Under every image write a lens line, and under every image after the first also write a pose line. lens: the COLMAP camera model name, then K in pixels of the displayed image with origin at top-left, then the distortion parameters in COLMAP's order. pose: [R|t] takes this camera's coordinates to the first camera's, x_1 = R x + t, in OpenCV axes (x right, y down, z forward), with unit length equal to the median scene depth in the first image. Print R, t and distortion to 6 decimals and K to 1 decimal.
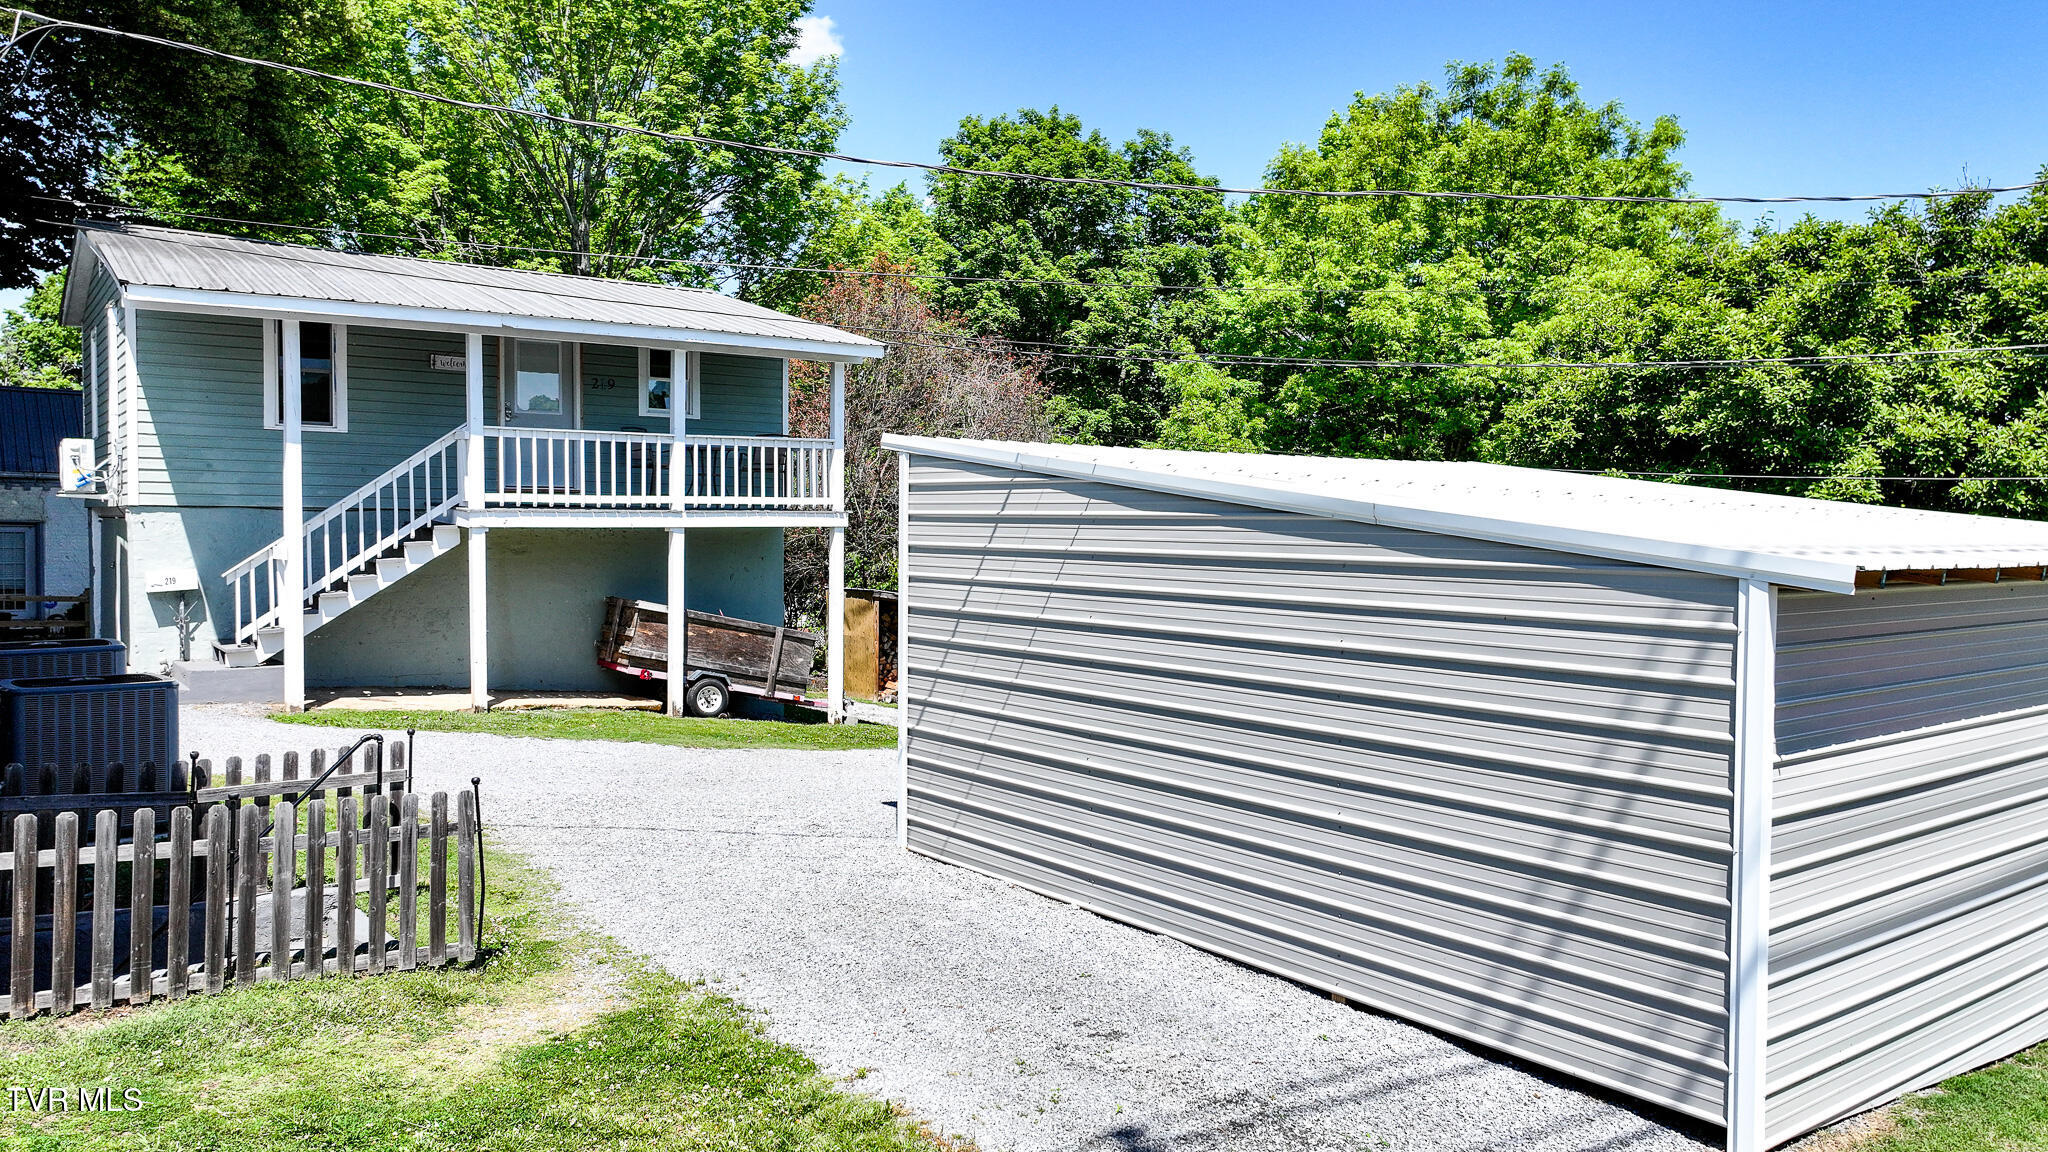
lens RADIAL K [[1452.0, 0, 1018.5], [0, 1452.0, 565.4], [0, 0, 1]] dist [0.006586, 0.008646]
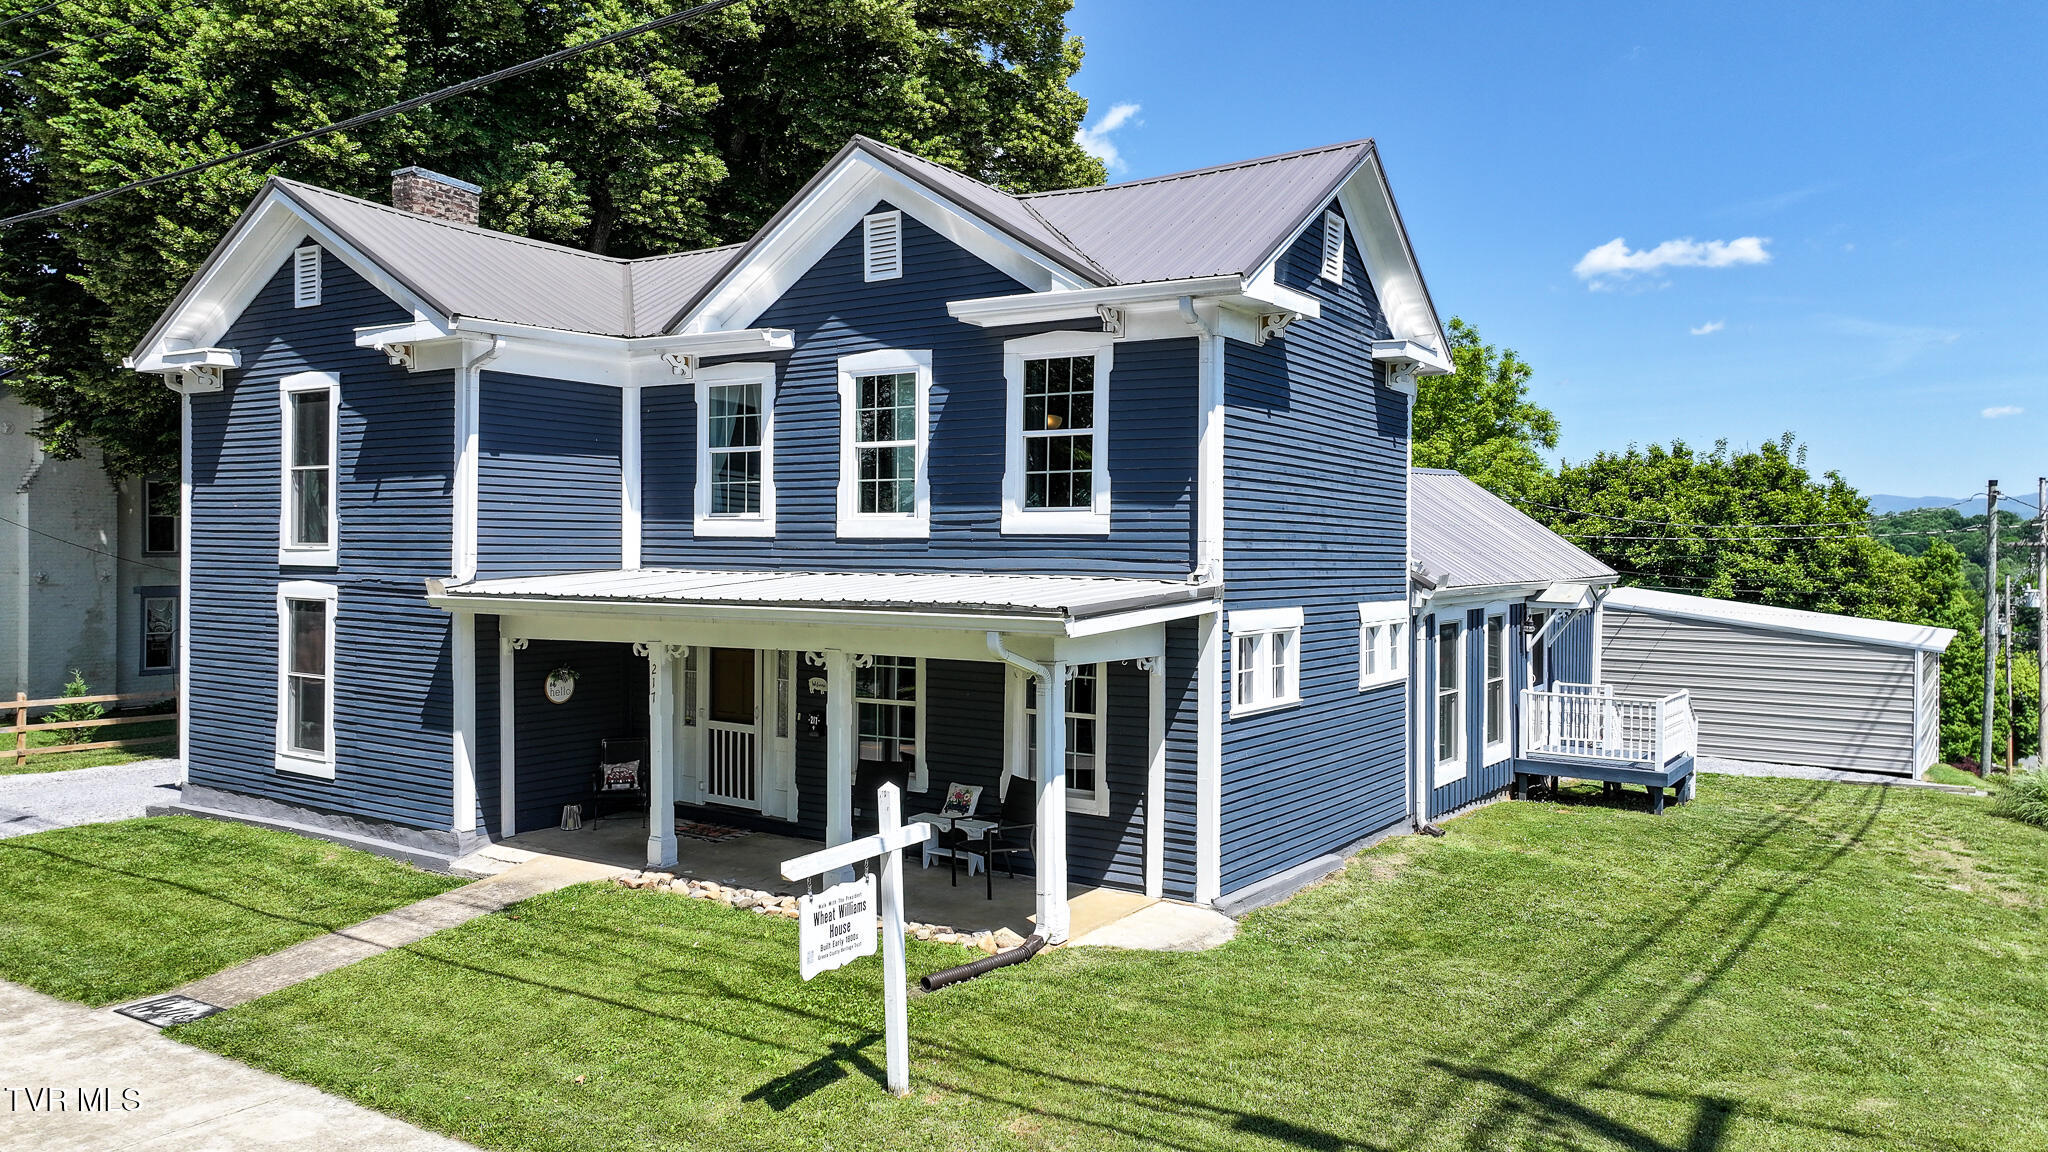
lens RADIAL K [[1452.0, 0, 1038.5], [0, 1452.0, 564.2], [0, 0, 1]] dist [0.006586, 0.008646]
pose [[0.947604, -0.004482, 0.319415, -1.128459], [0.011411, 0.999738, -0.019822, -0.062944], [-0.319243, 0.022428, 0.947407, -0.771733]]
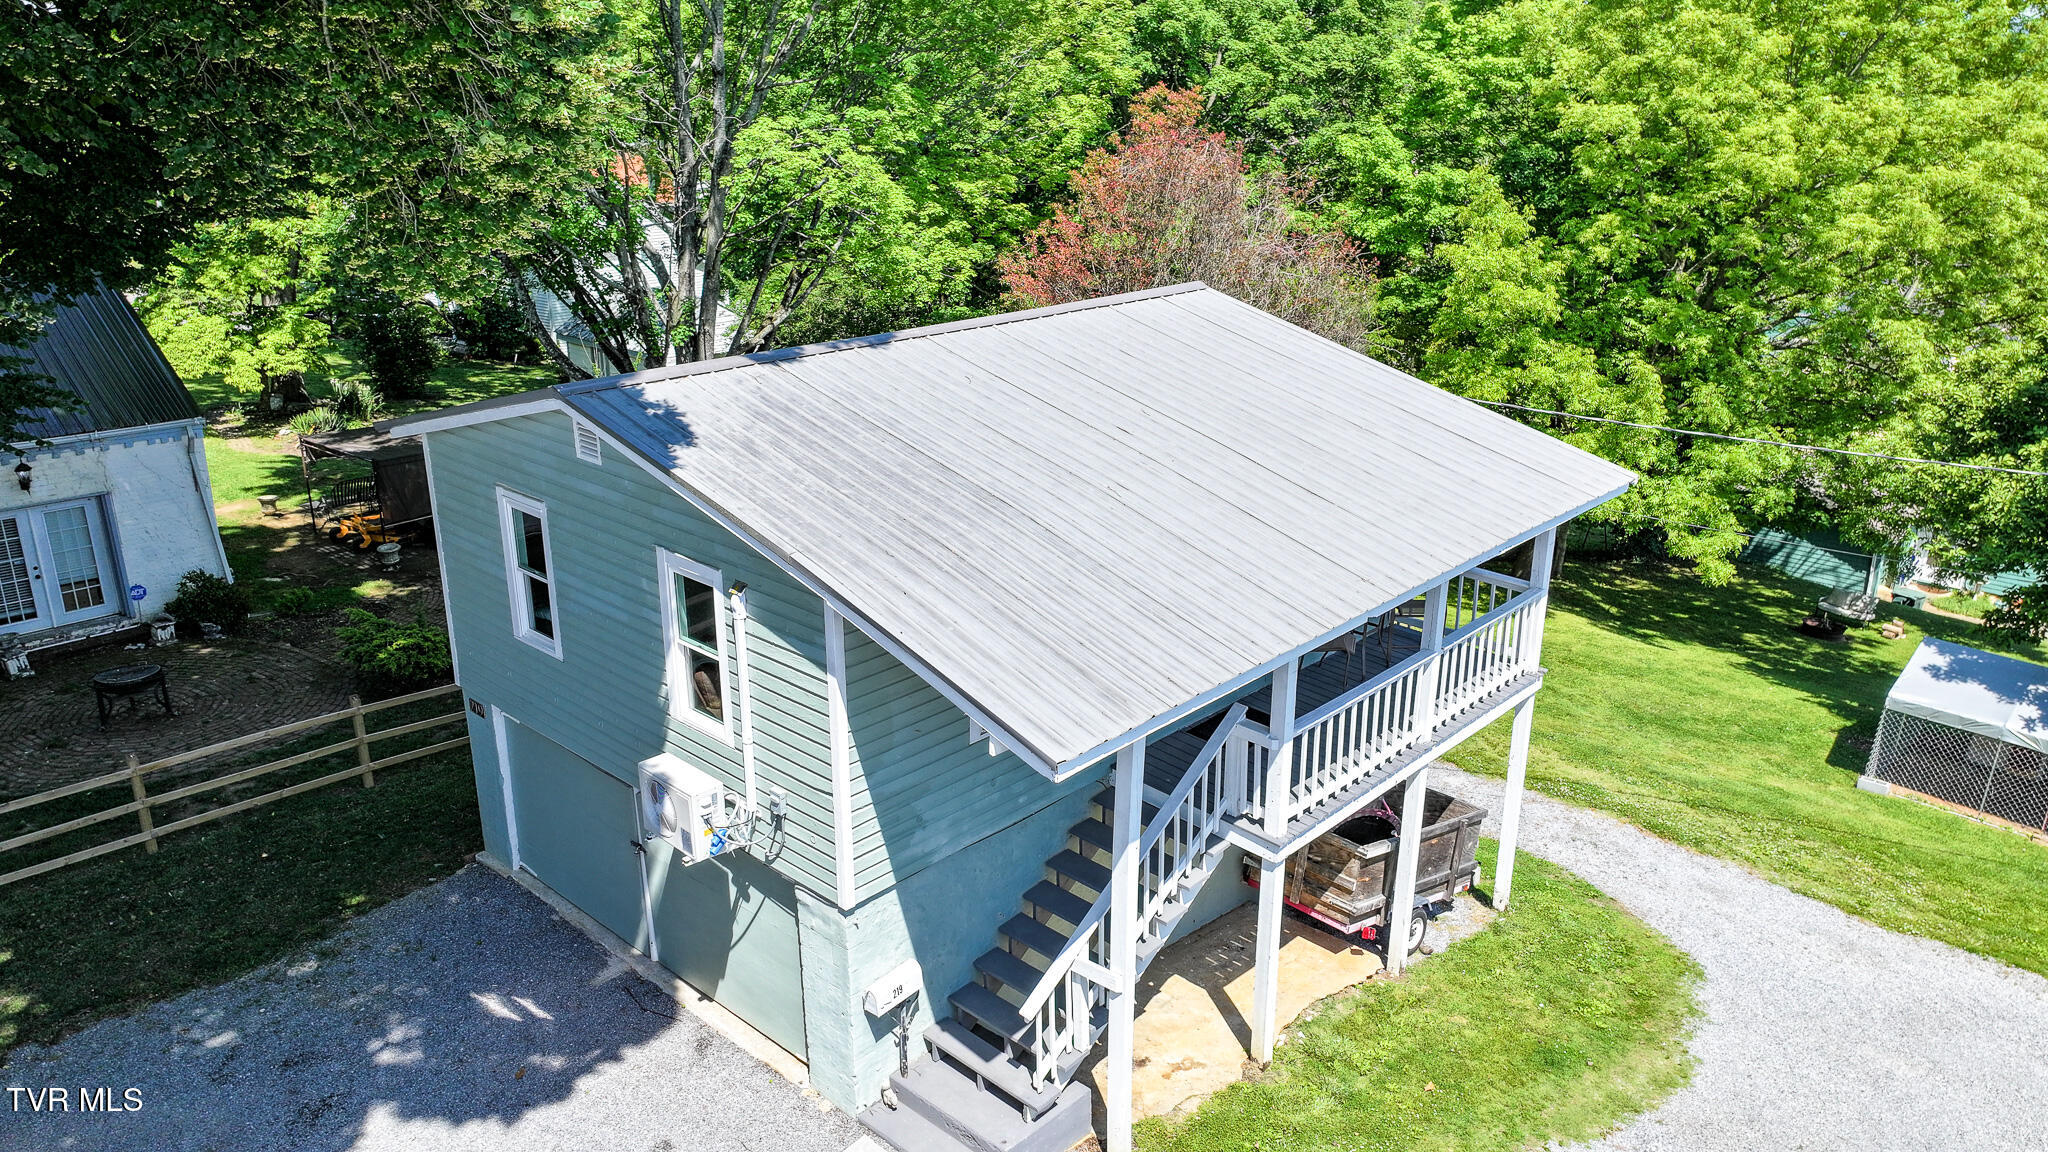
lens RADIAL K [[1452.0, 0, 1003.0], [0, 1452.0, 580.3], [0, 0, 1]] dist [0.006586, 0.008646]
pose [[0.985315, -0.068254, 0.156508, -0.595325], [0.016308, 0.950055, 0.311657, -0.378783], [-0.169963, -0.304528, 0.937217, 0.363545]]
